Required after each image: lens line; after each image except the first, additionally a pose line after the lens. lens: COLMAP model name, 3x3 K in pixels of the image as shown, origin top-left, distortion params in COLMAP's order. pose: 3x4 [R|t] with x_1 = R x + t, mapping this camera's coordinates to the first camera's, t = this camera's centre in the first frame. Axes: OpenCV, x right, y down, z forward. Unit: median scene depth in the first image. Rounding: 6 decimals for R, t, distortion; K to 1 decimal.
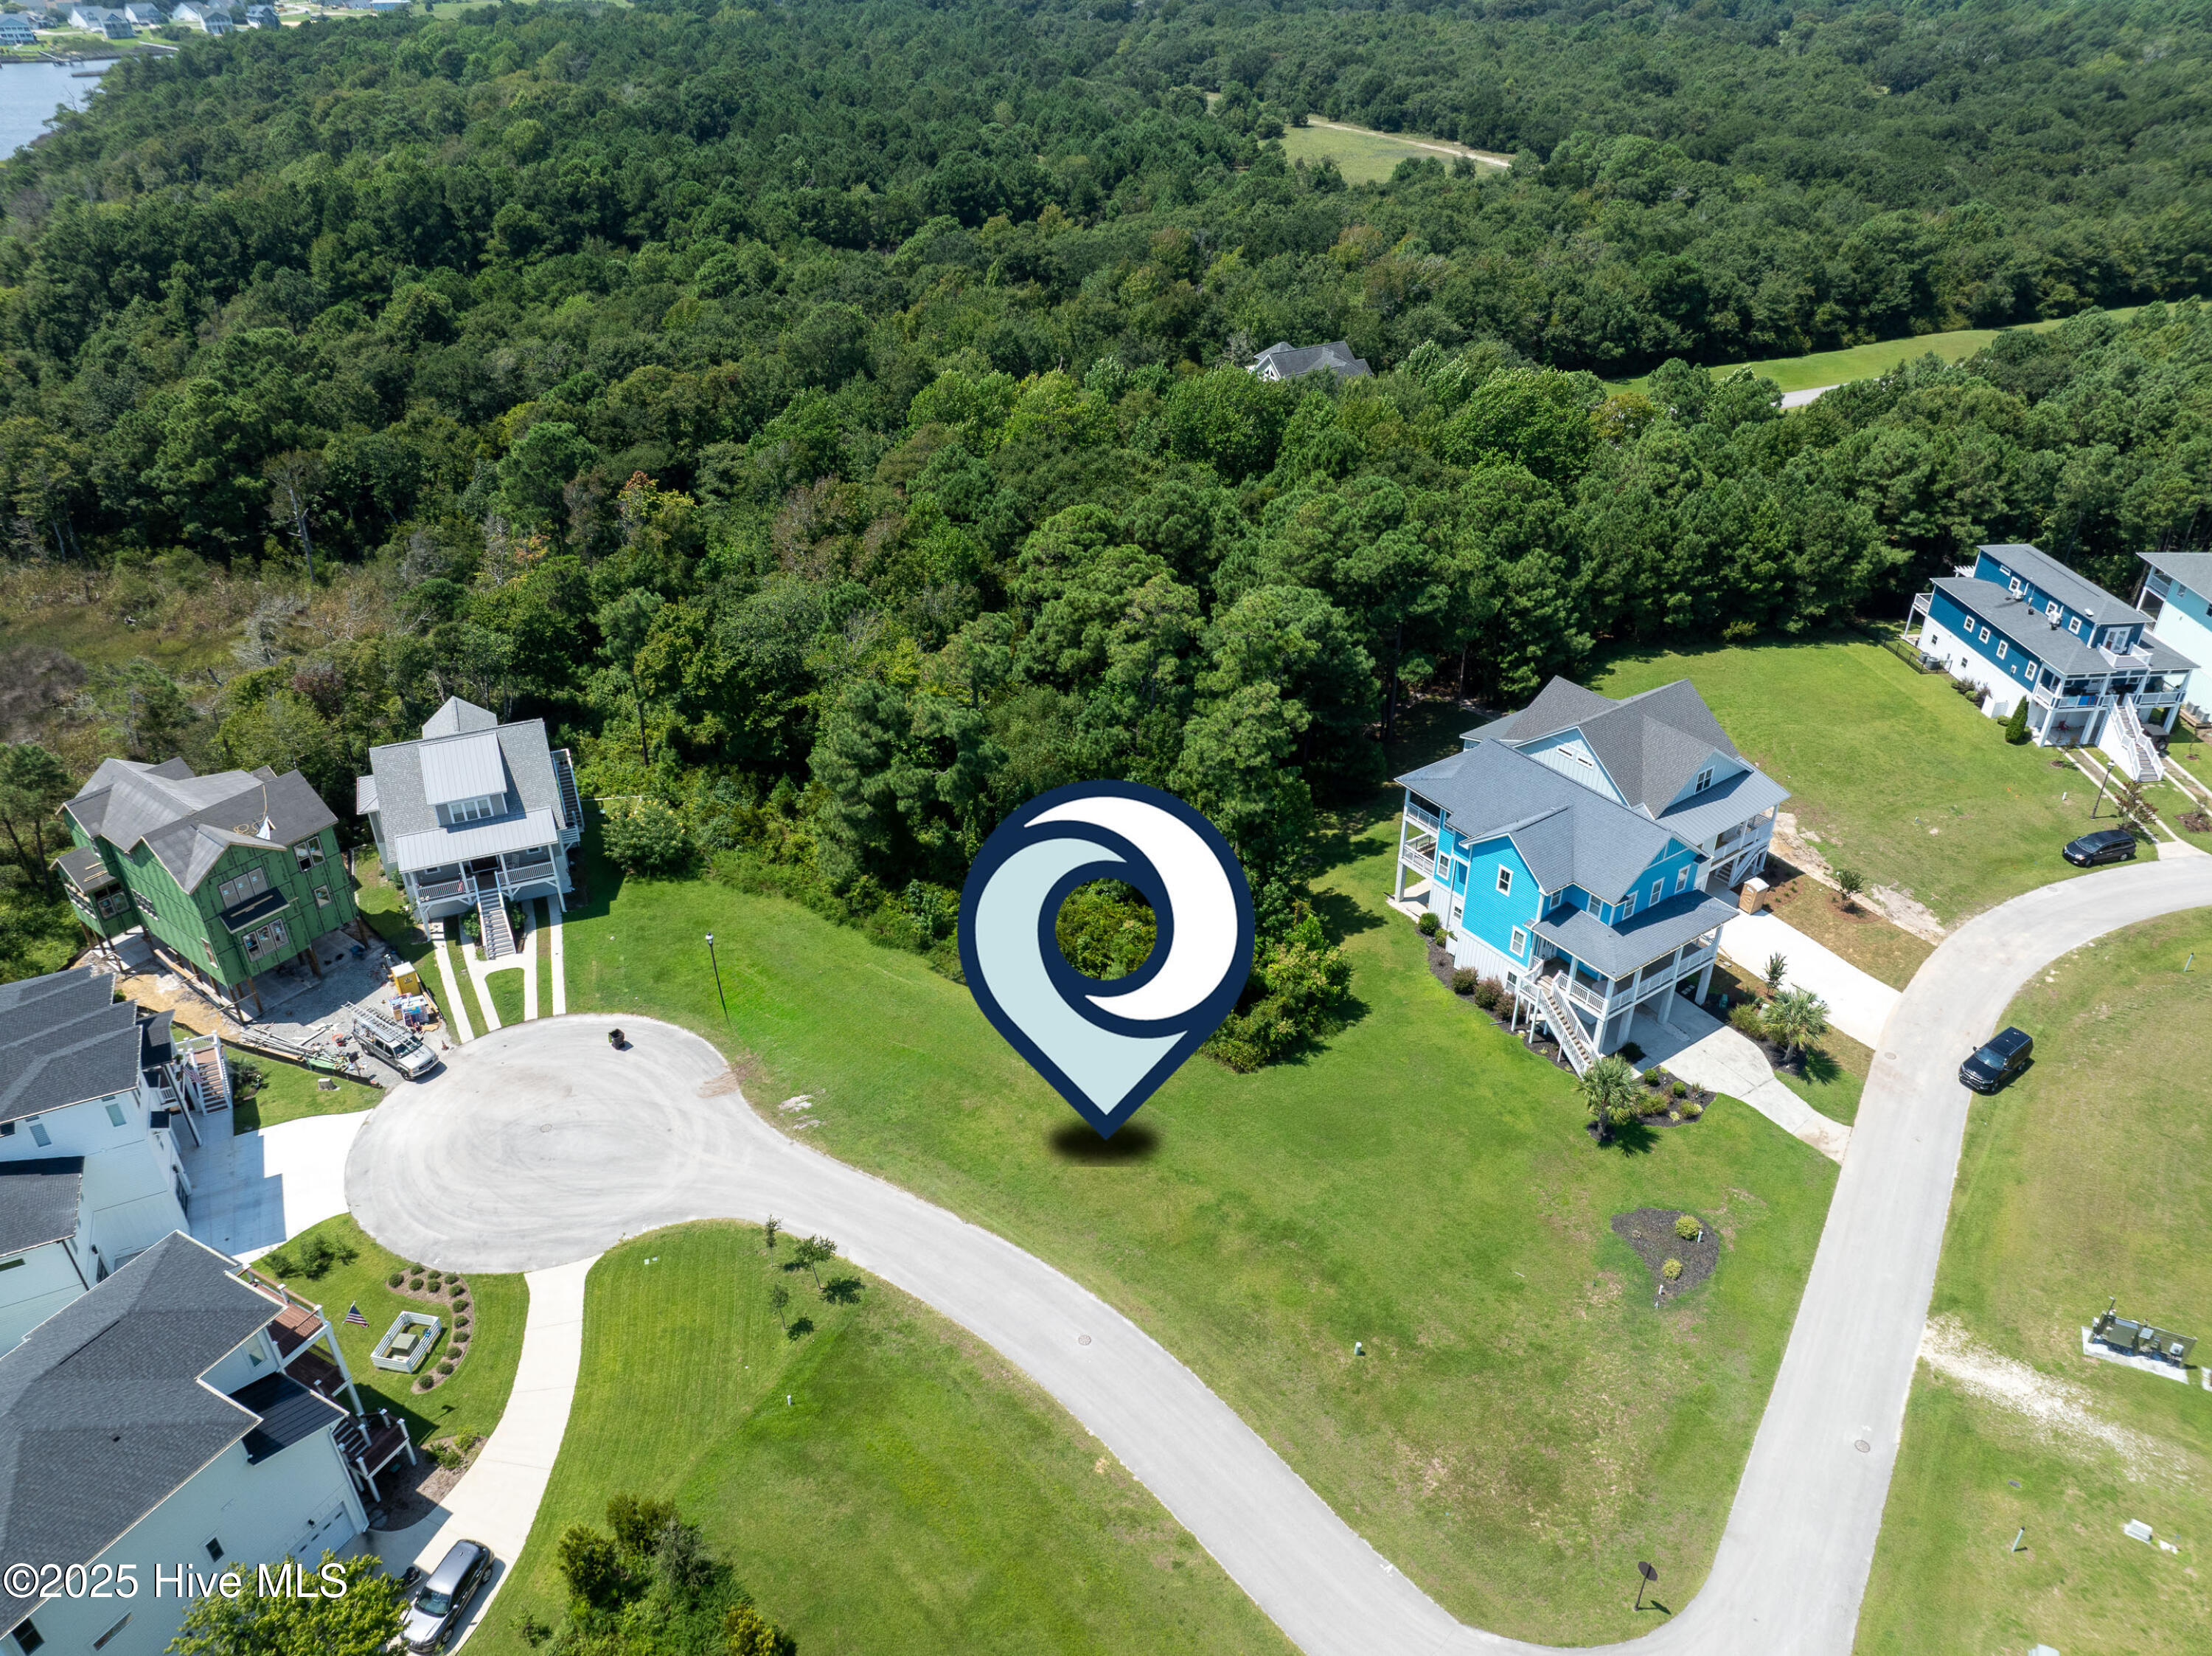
lens RADIAL K [[1549.1, 0, 1106.0], [0, 1549.1, 828.0], [0, 0, 1]] dist [-0.033942, -0.009565]
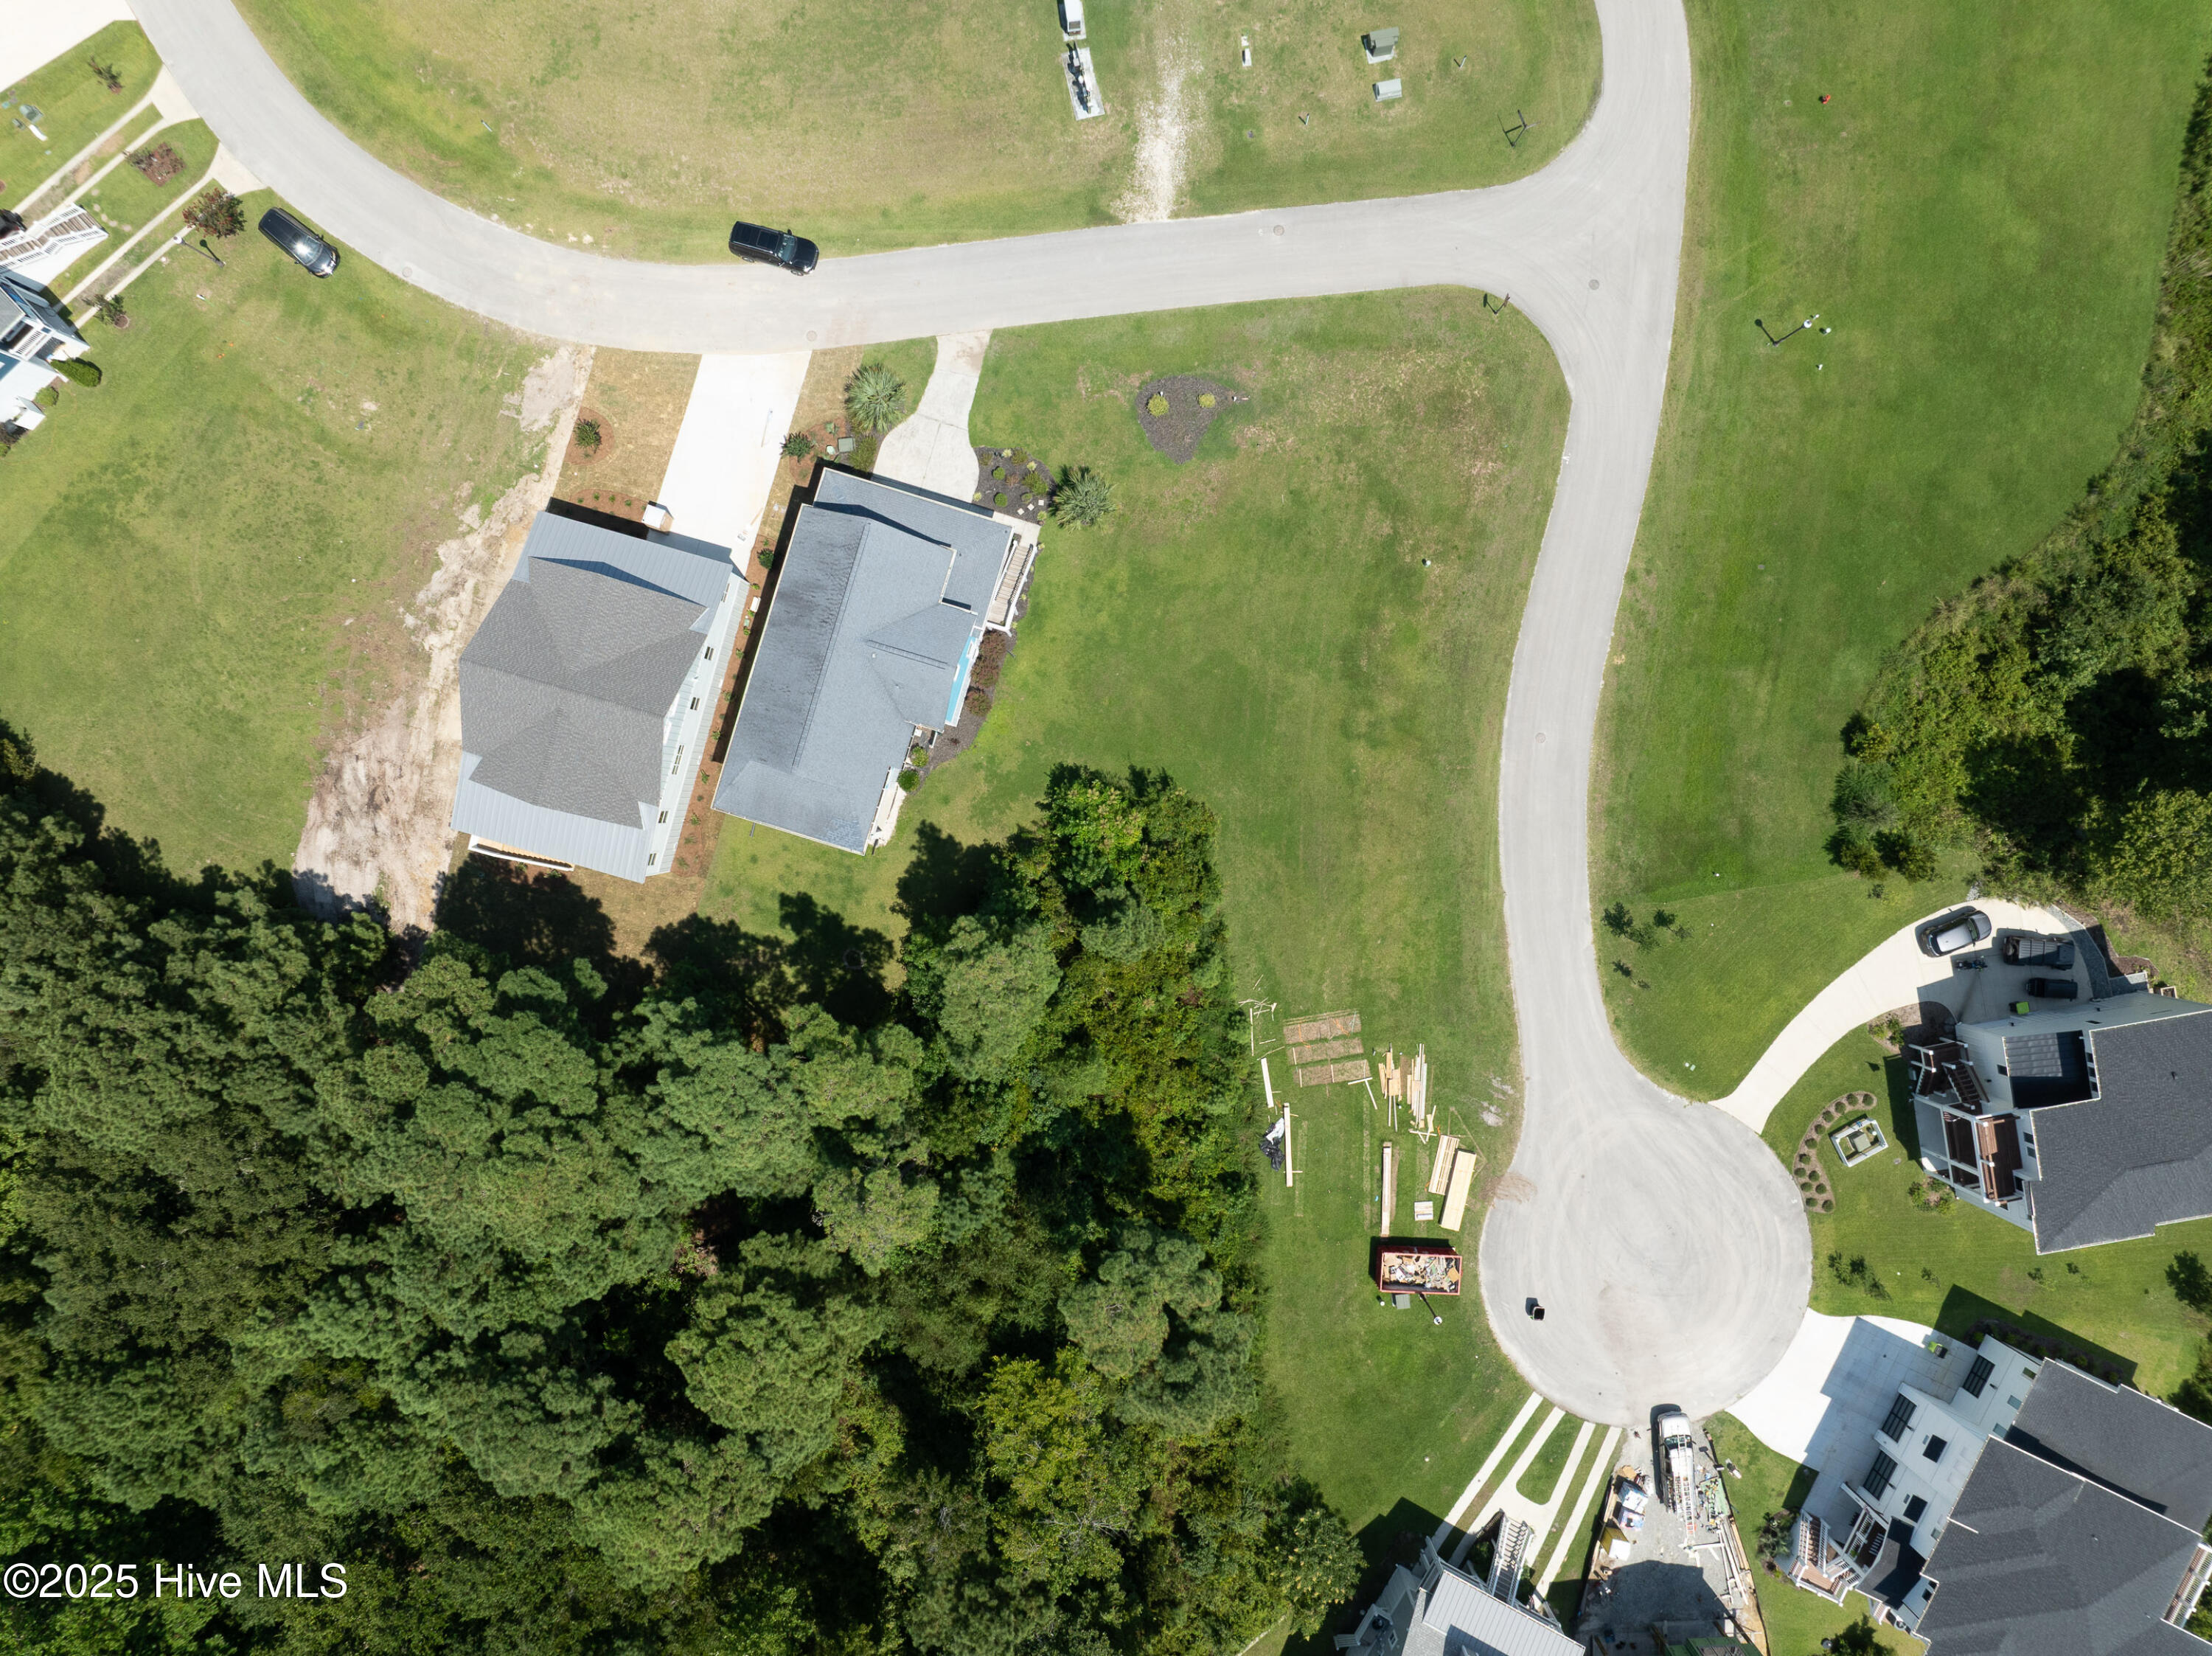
lens RADIAL K [[1549.1, 0, 1106.0], [0, 1549.1, 828.0], [0, 0, 1]] dist [-0.033942, -0.009565]
pose [[-0.616543, -0.787242, -0.011159, 0.113010], [0.416751, -0.338346, 0.843706, -0.640763], [-0.667977, 0.515531, 0.536689, 0.395962]]
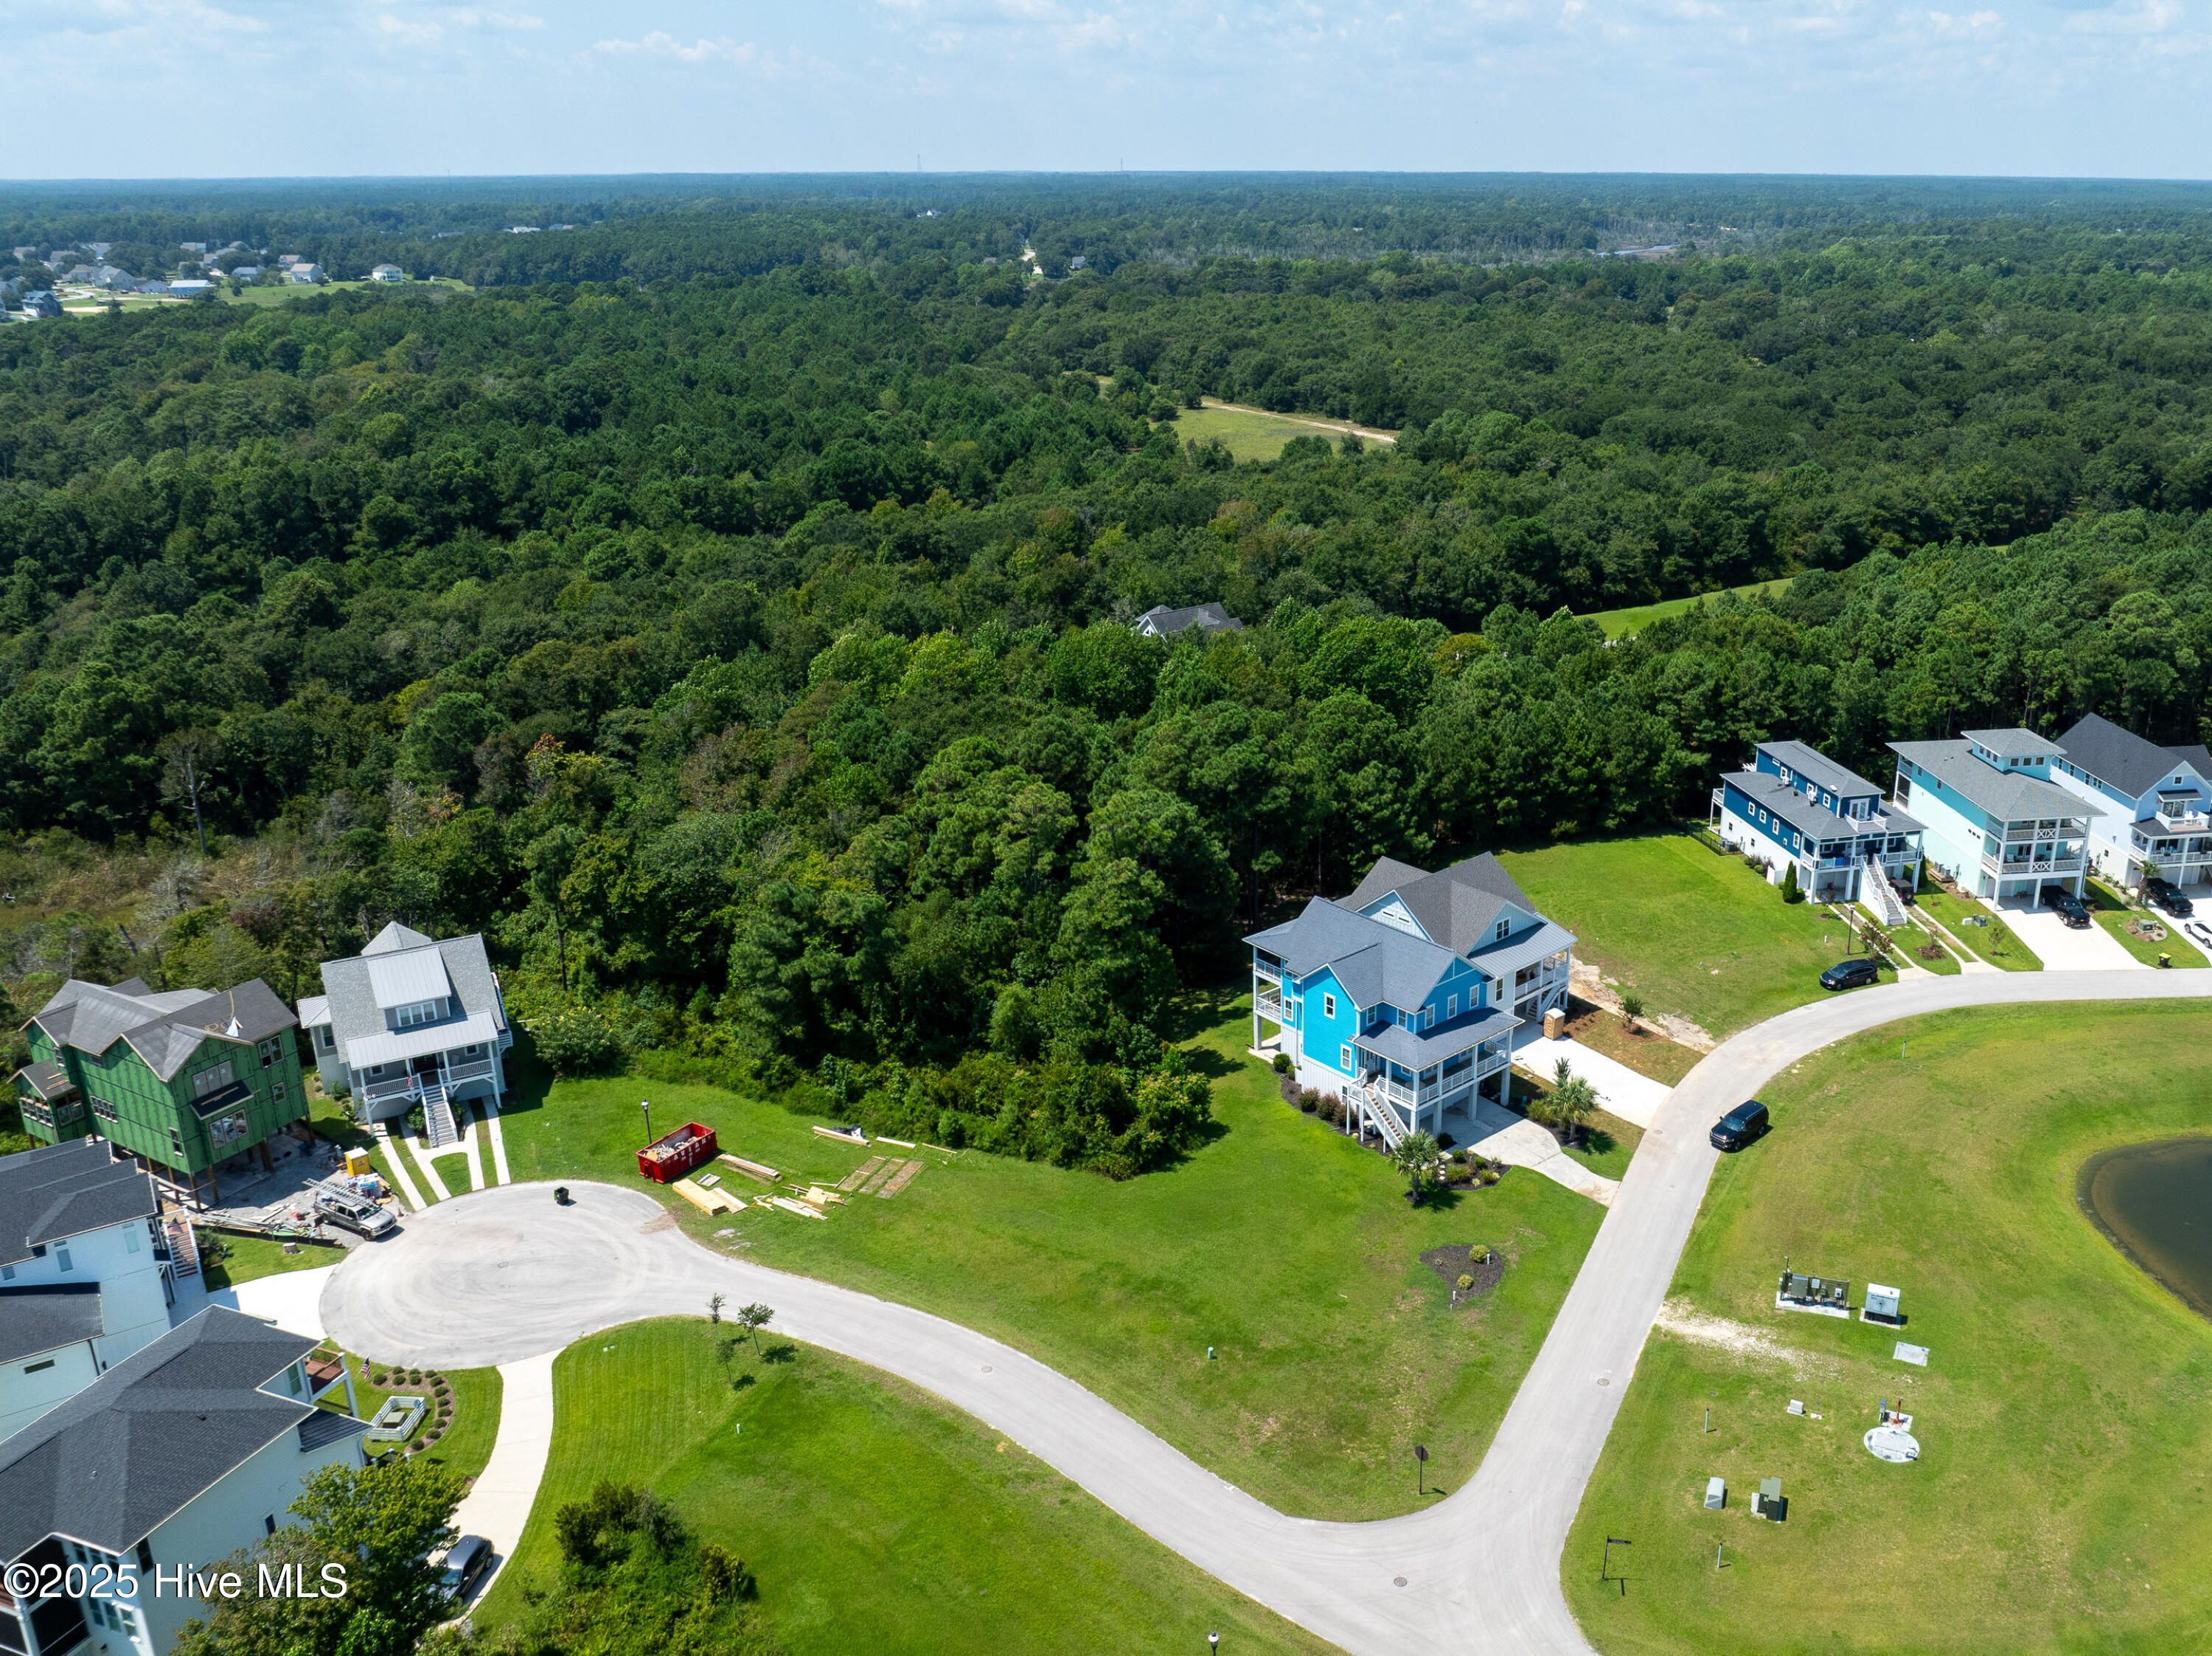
lens RADIAL K [[1828.5, 0, 1279.0], [0, 1828.5, 780.8], [0, 0, 1]] dist [-0.020190, -0.042570]
pose [[0.989297, -0.041289, 0.139955, 0.021722], [0.071390, 0.973458, -0.217445, 0.142190], [-0.127262, 0.225109, 0.965987, -0.345616]]
